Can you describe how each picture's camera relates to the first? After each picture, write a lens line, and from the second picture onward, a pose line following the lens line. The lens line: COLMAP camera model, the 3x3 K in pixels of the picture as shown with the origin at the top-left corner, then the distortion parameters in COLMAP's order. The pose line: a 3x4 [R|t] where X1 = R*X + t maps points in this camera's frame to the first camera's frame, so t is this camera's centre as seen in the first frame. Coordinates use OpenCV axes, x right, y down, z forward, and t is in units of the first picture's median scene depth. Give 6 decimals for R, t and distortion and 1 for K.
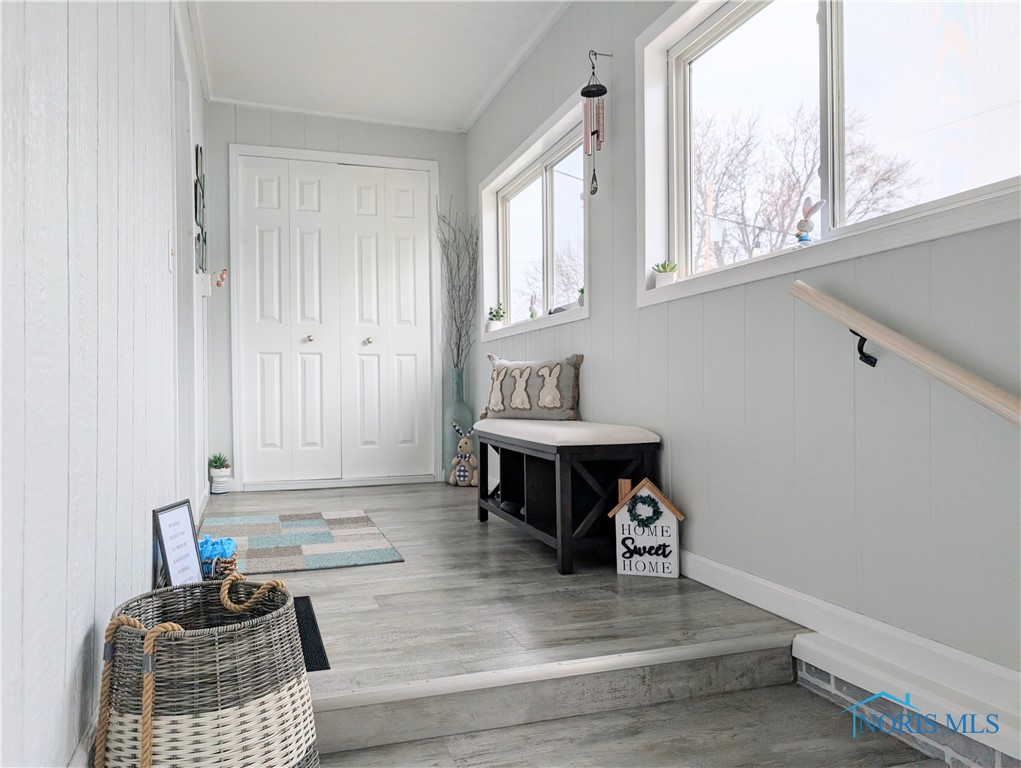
lens RADIAL K [[745.2, 0, 510.2], [0, 745.2, 382.6], [0, 0, 1]] dist [0.049311, -0.005051]
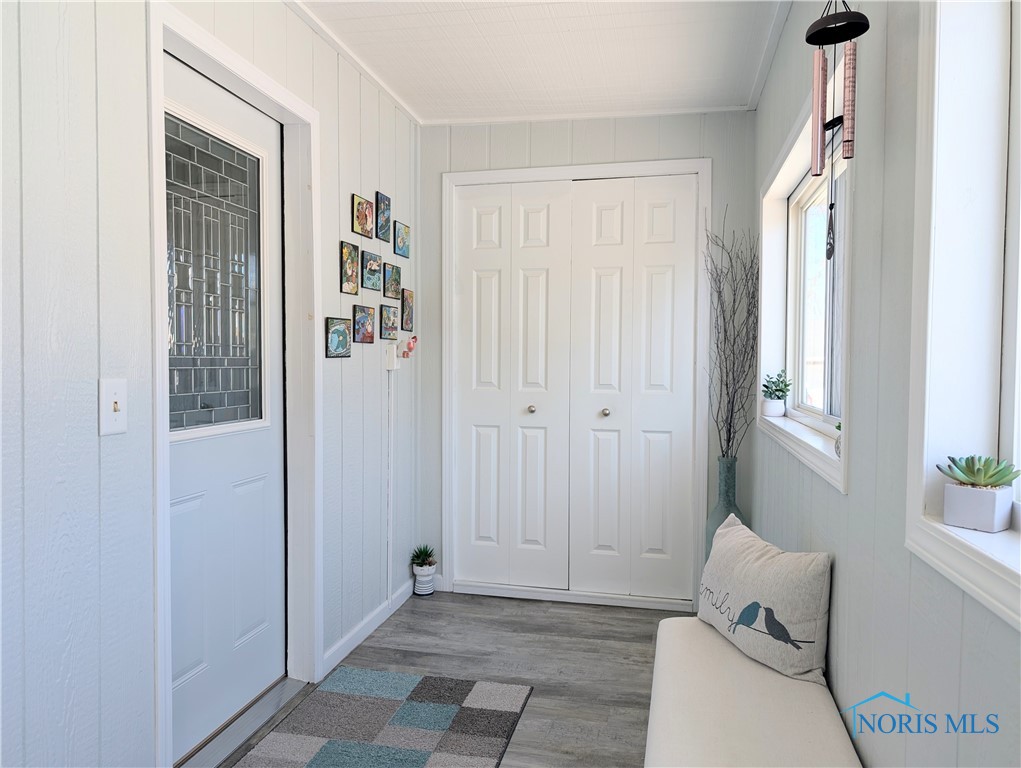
lens RADIAL K [[745.2, 0, 512.1], [0, 745.2, 388.0], [0, 0, 1]] dist [0.049311, -0.005051]
pose [[0.862602, 0.034349, -0.504716, 0.110974], [-0.010768, 0.998713, 0.049566, -0.120491], [0.505769, -0.037321, 0.861861, 0.312479]]
